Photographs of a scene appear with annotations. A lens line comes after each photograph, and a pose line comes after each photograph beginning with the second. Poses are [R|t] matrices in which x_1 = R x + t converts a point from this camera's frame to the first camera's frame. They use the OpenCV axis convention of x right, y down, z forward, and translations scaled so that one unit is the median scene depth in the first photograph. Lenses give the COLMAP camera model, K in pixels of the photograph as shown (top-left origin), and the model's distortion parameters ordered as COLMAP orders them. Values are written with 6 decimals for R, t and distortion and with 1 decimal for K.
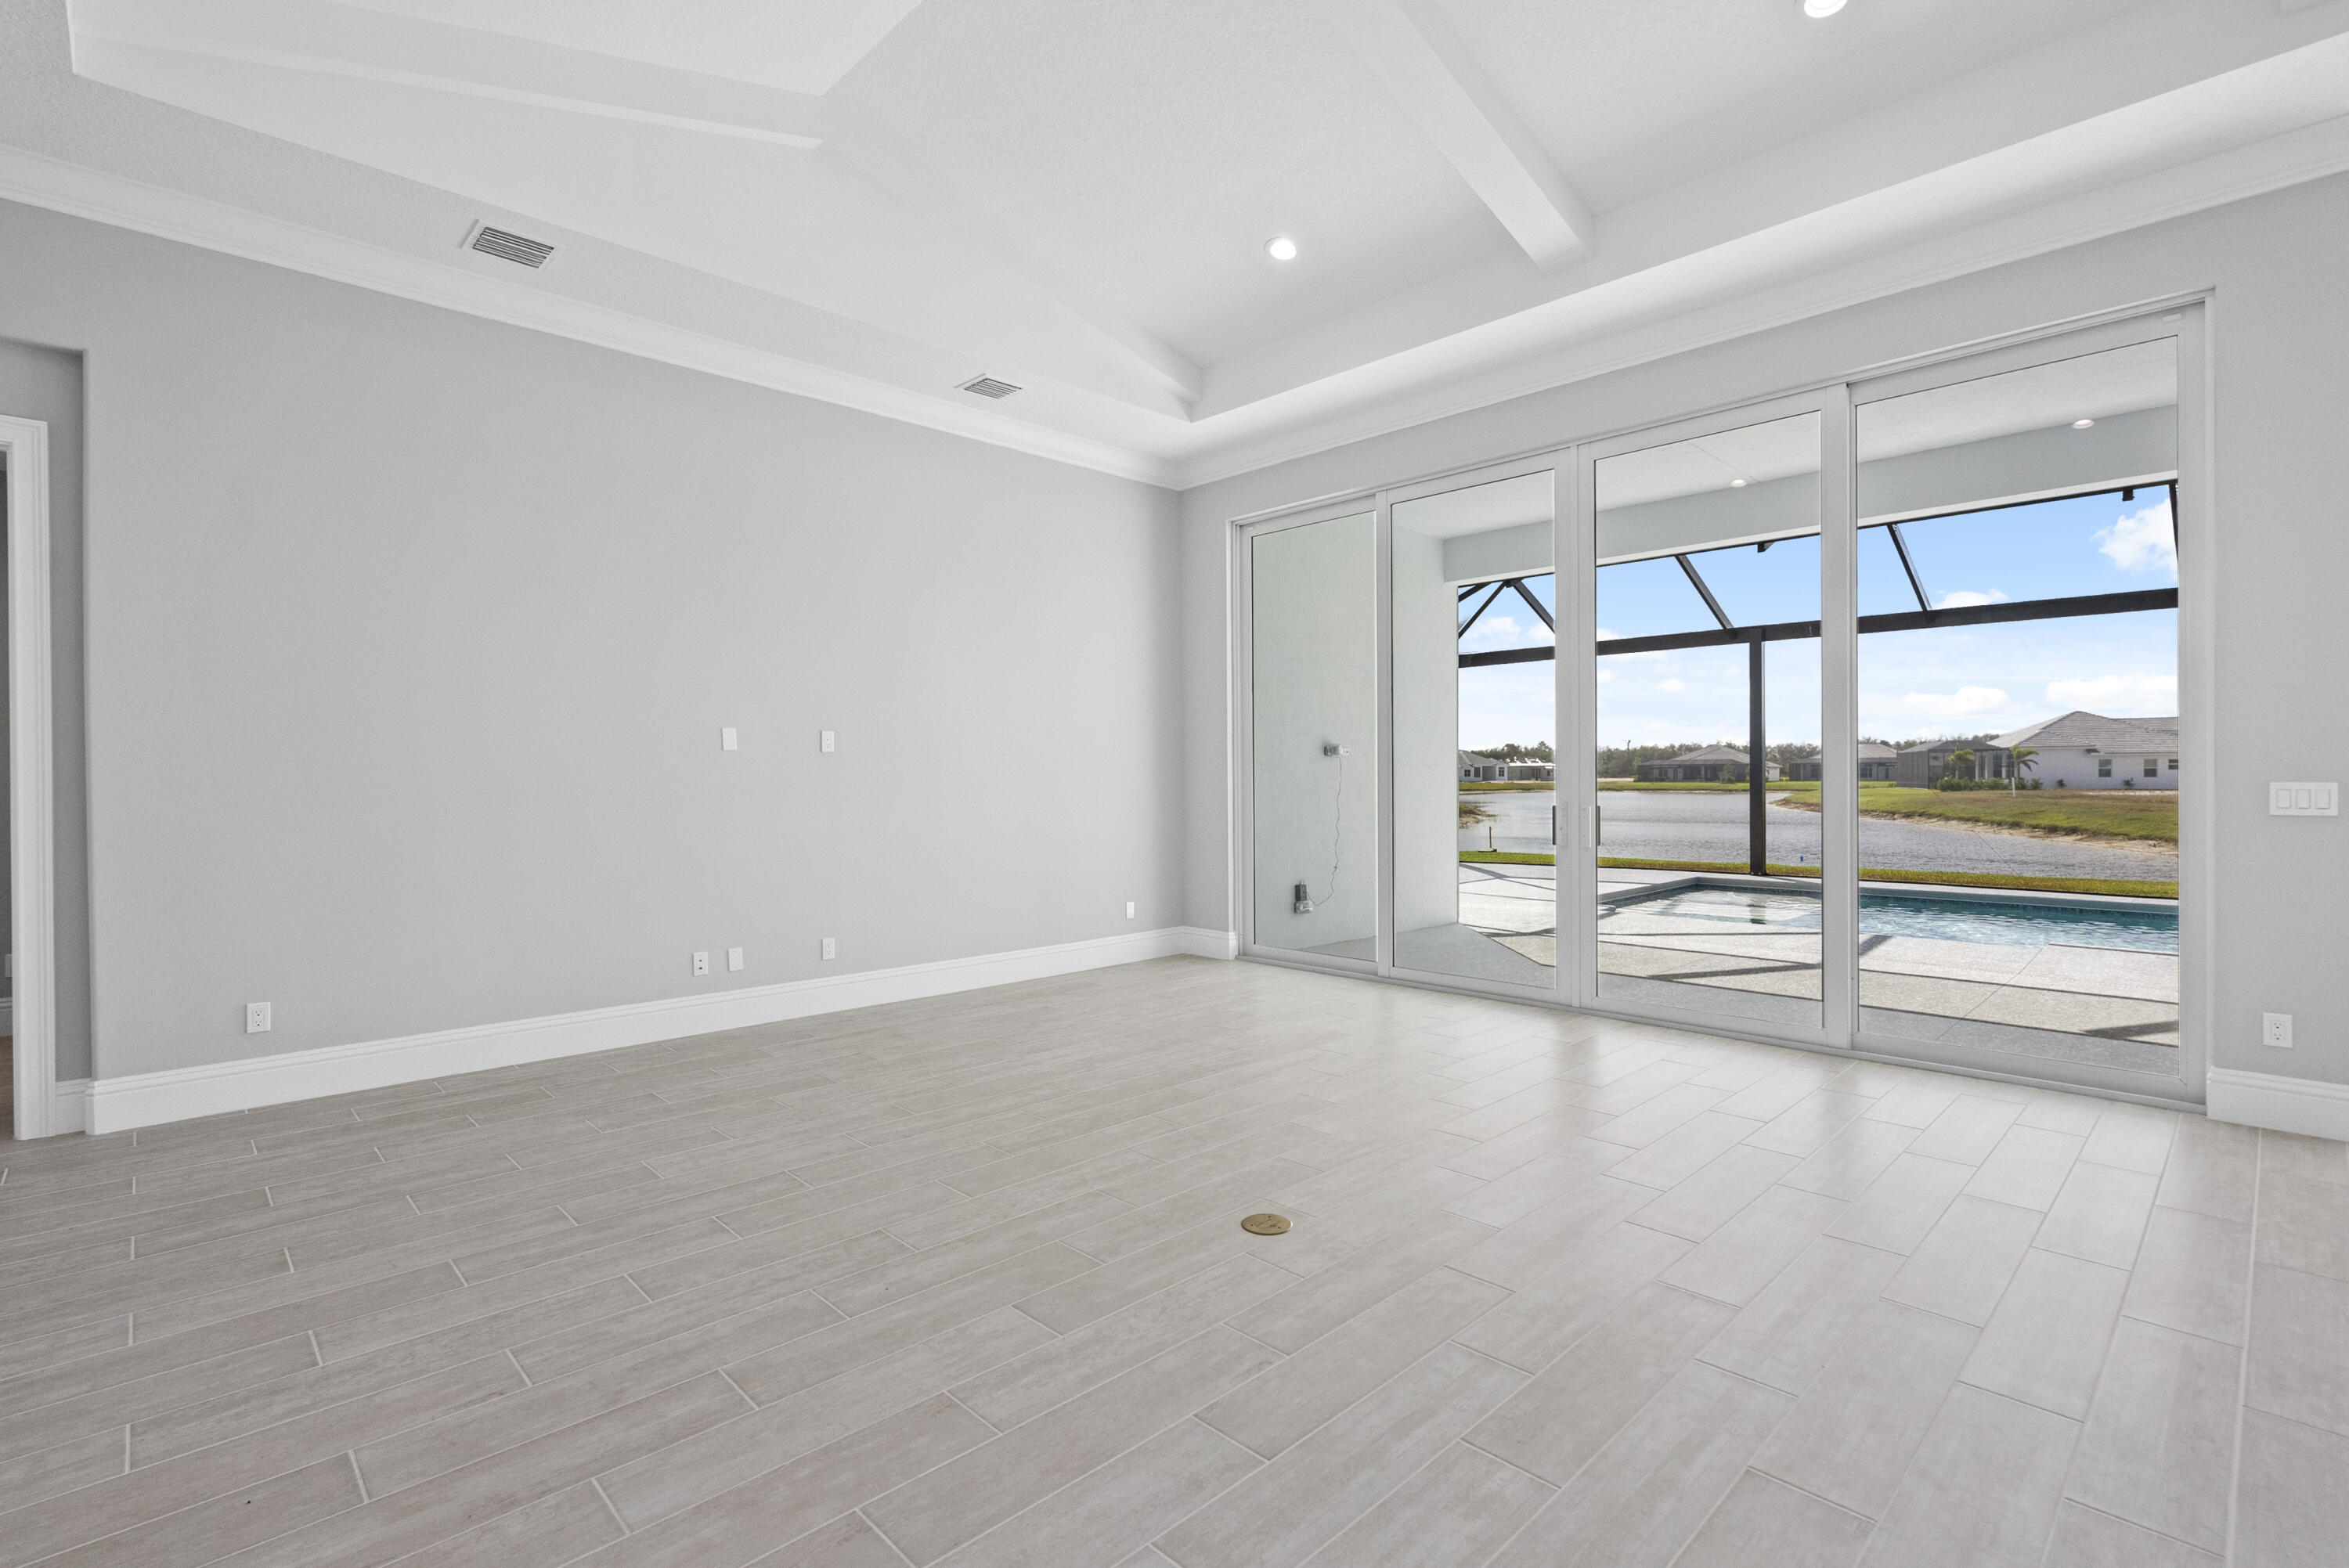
lens RADIAL K [[1076.1, 0, 1168.0], [0, 1076.1, 789.1], [0, 0, 1]] dist [-0.002651, 0.000832]
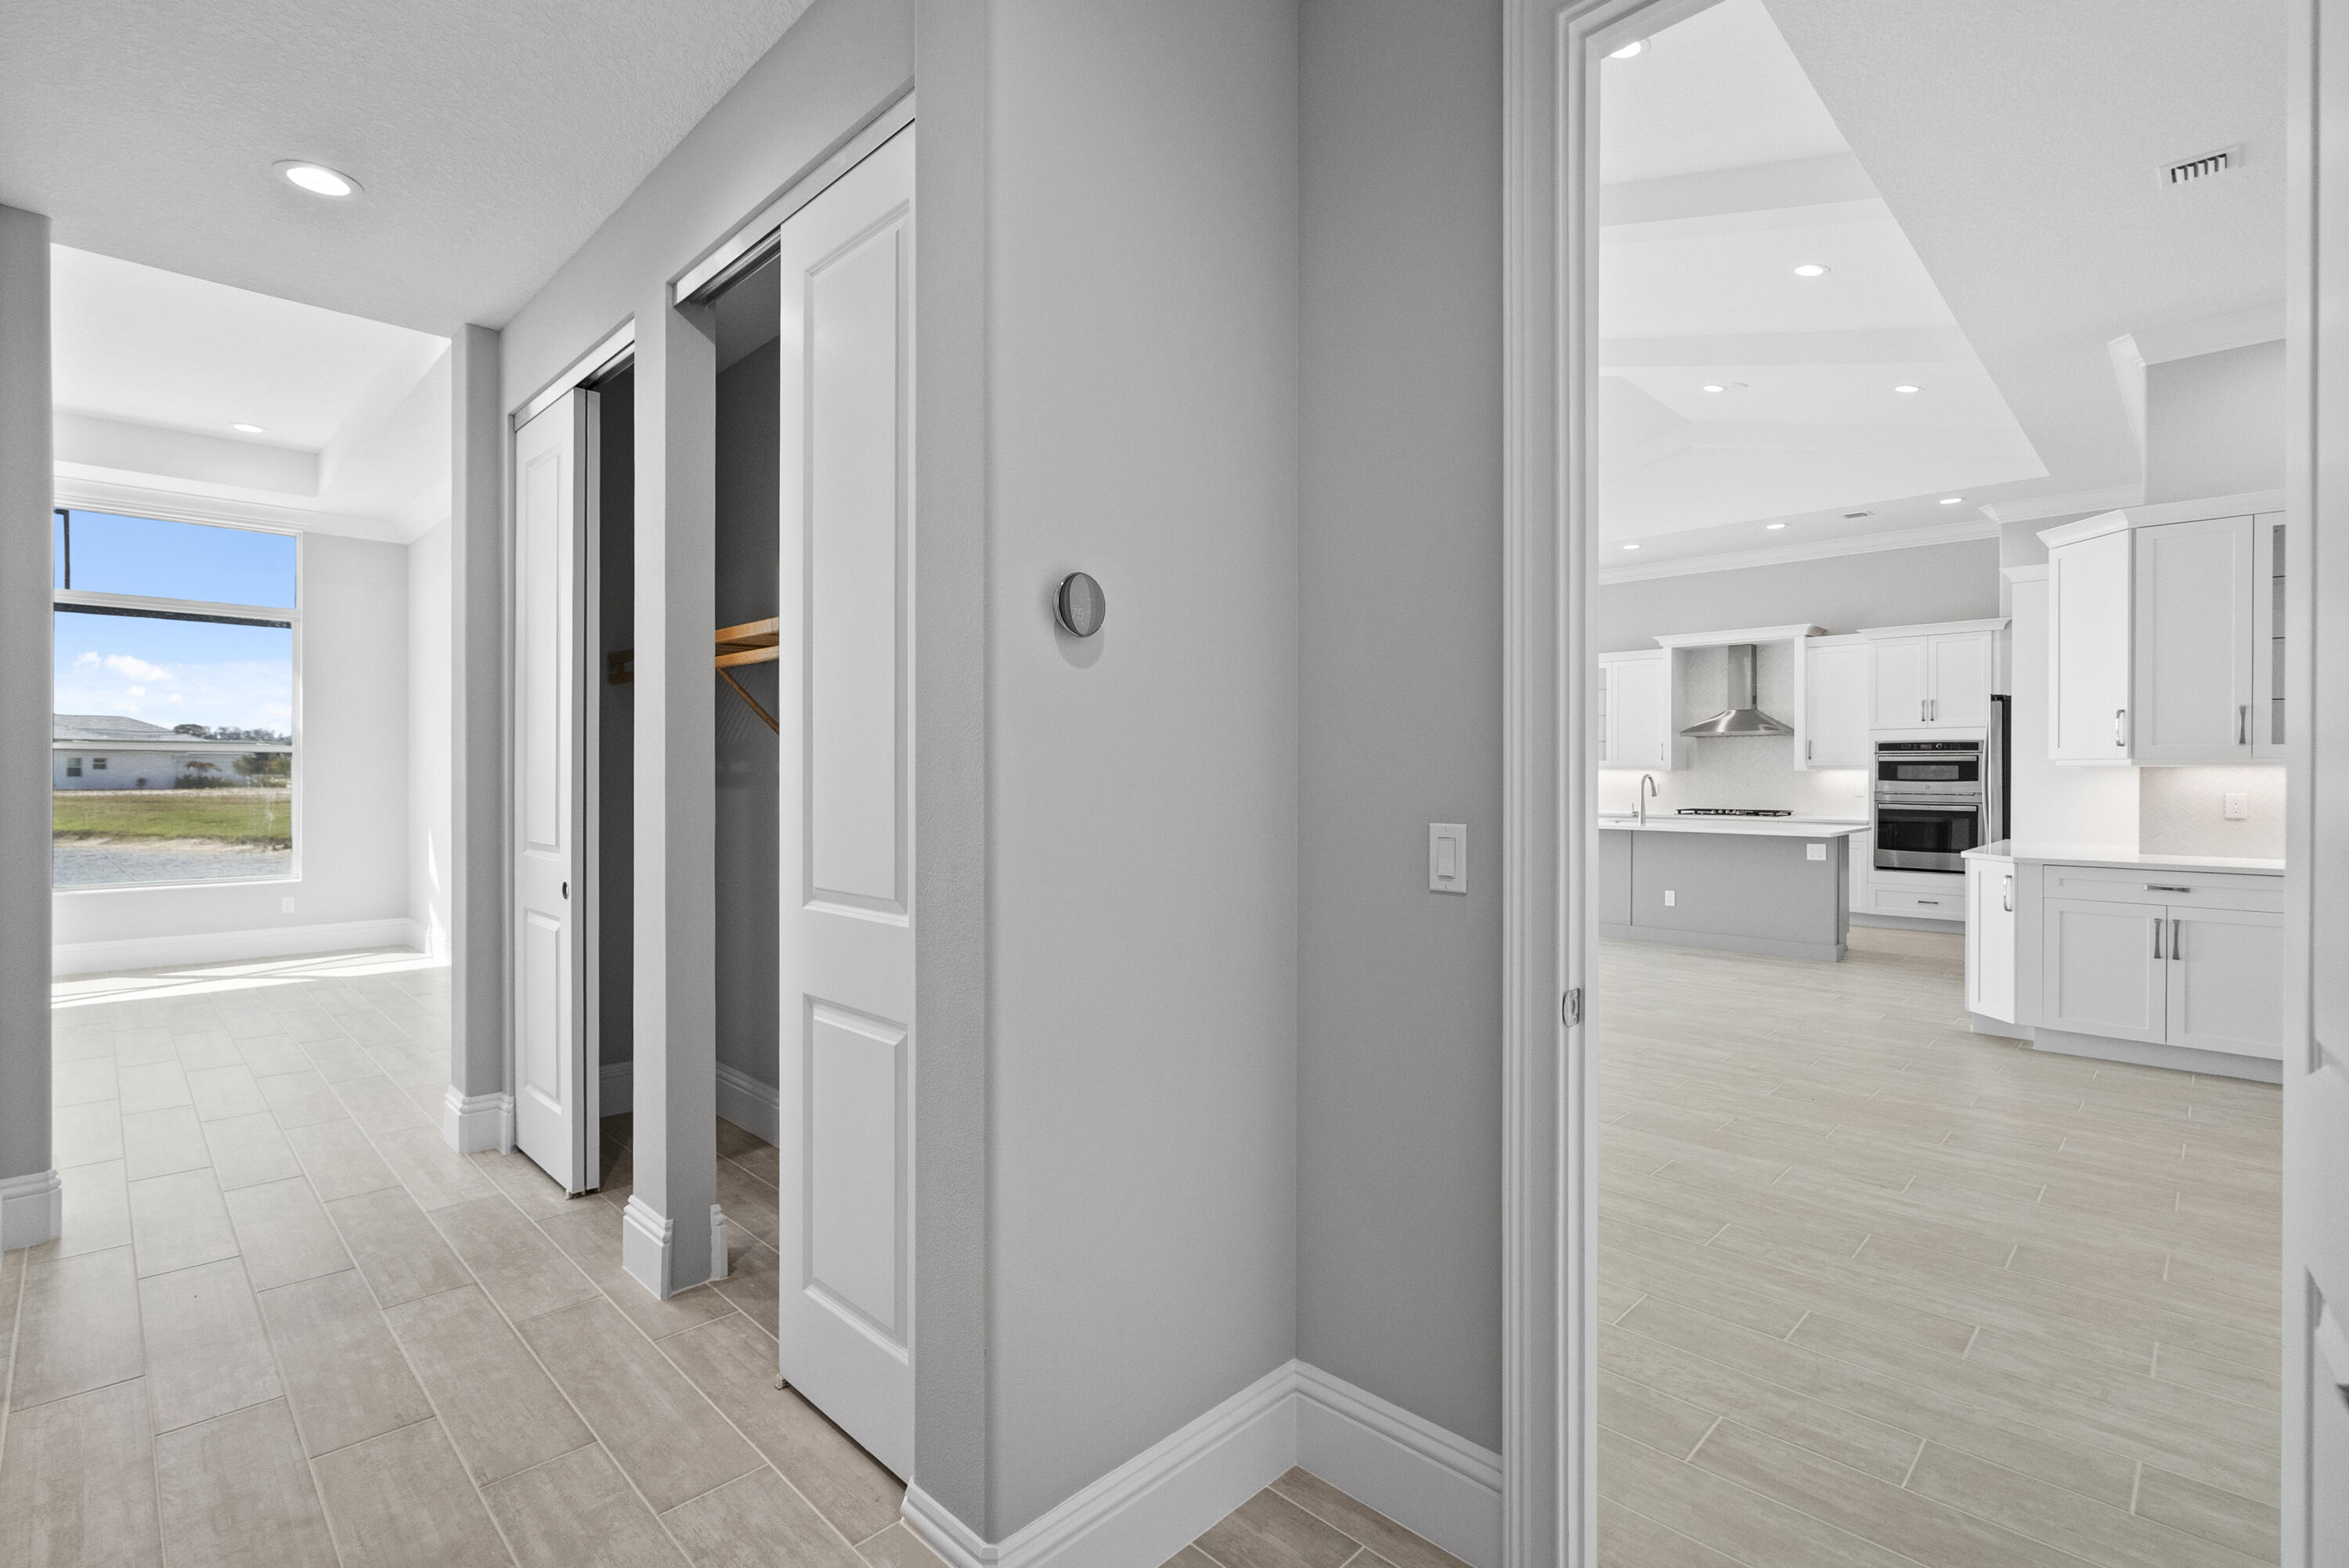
lens RADIAL K [[1077.8, 0, 1162.7], [0, 1077.8, 778.8], [0, 0, 1]] dist [-0.002841, -0.000786]
pose [[-0.024241, 0.000630, 0.999706, -1.565829], [0.008100, 0.999967, -0.000434, -0.013356], [-0.999673, 0.008087, -0.024245, 1.224422]]
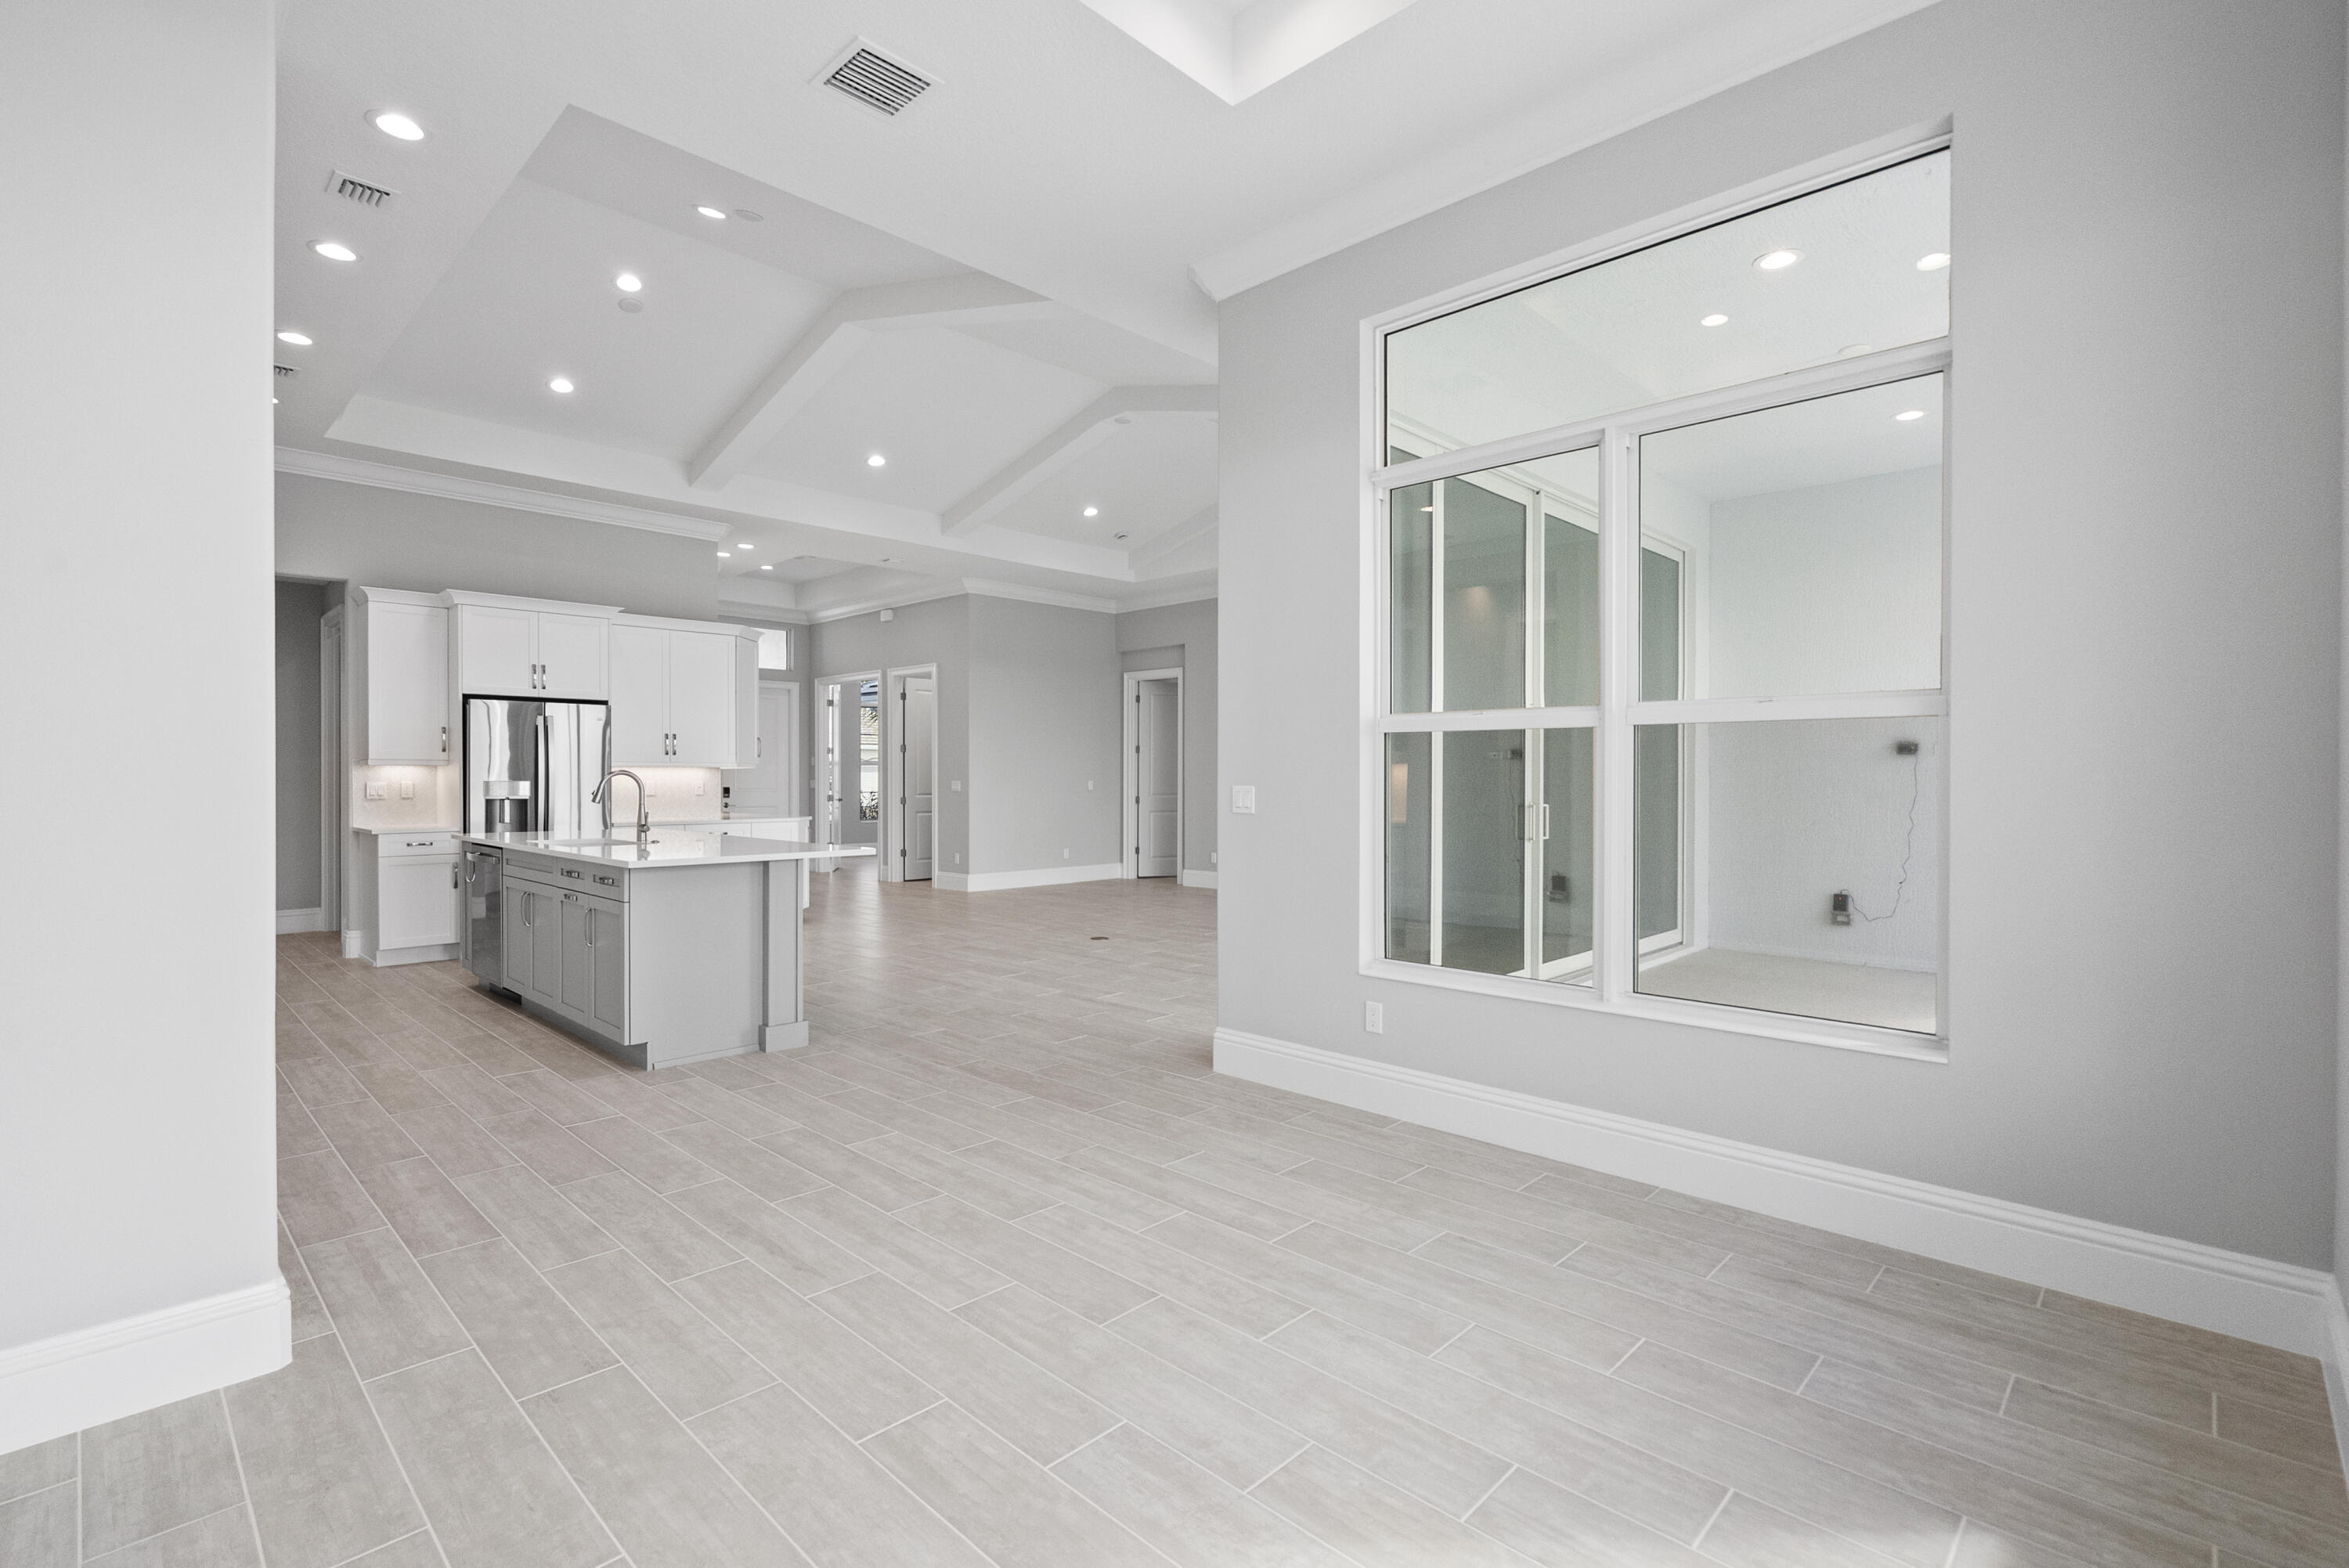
lens RADIAL K [[1068.2, 0, 1160.6], [0, 1068.2, 782.8], [0, 0, 1]] dist [-0.000410, 0.000333]
pose [[0.033562, 0.009249, -0.999394, 2.294381], [-0.010388, 0.999906, 0.008905, -0.016927], [0.999383, 0.010083, 0.033655, 0.855572]]
